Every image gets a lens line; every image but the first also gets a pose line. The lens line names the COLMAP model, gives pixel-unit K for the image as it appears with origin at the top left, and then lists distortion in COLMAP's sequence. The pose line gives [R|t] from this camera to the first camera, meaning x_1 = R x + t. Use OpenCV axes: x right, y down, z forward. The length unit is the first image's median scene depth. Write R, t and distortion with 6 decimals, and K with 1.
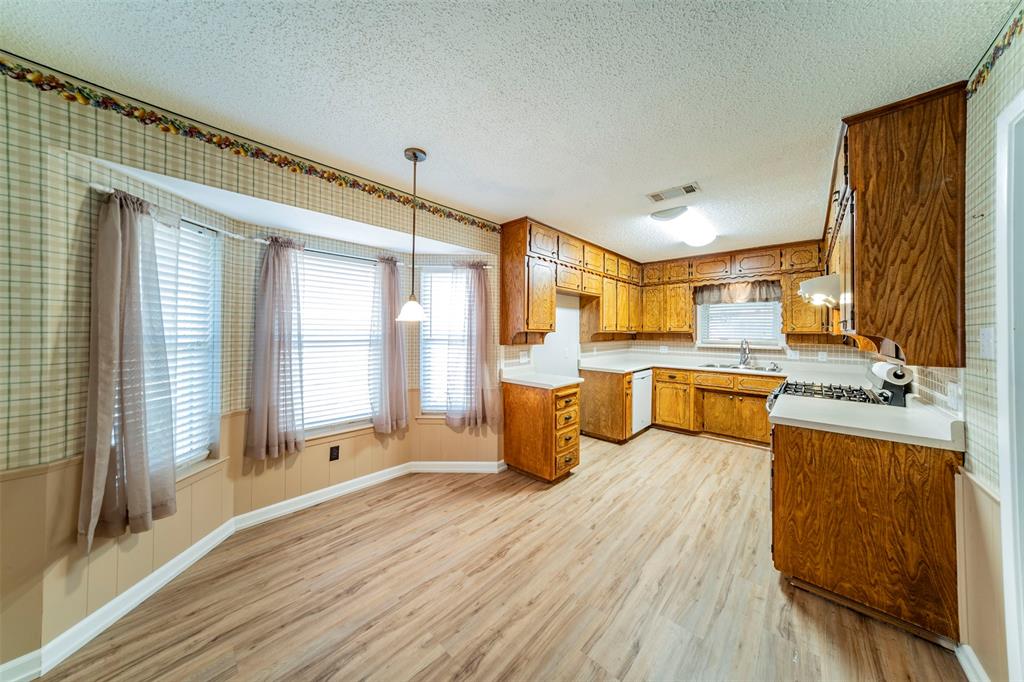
lens RADIAL K [[326.7, 0, 529.0], [0, 326.7, 330.4], [0, 0, 1]] dist [-0.004391, 0.000861]
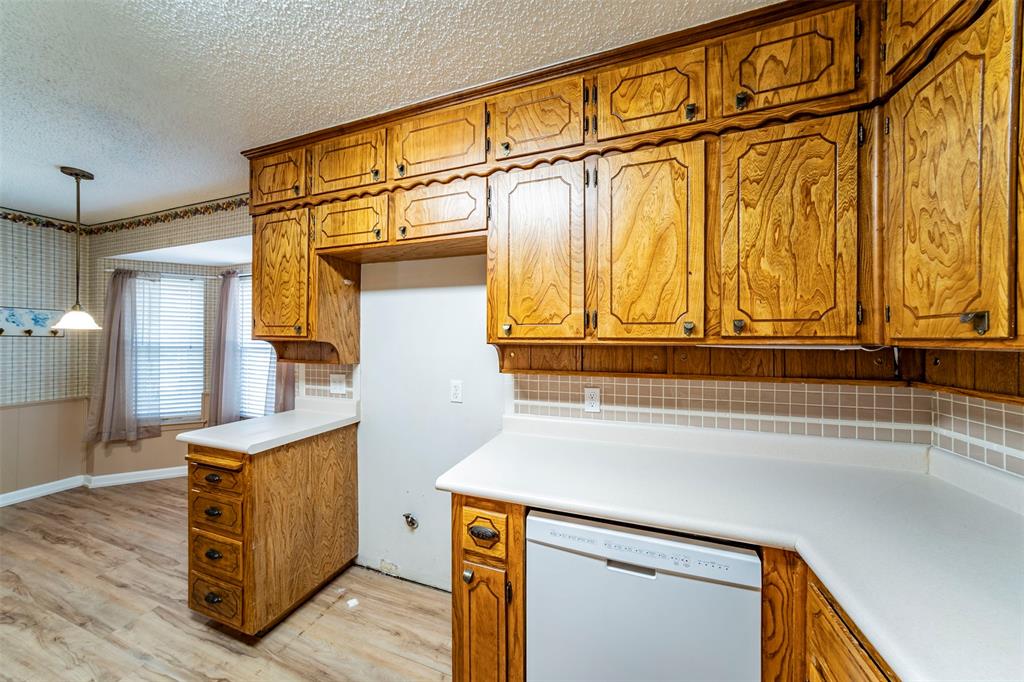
lens RADIAL K [[326.7, 0, 517.2], [0, 326.7, 343.4], [0, 0, 1]] dist [-0.004391, 0.000861]
pose [[0.372035, -0.000626, -0.928218, 0.745859], [-0.004219, 0.999988, -0.002365, 0.009389], [0.928209, 0.004796, 0.372028, 1.246457]]
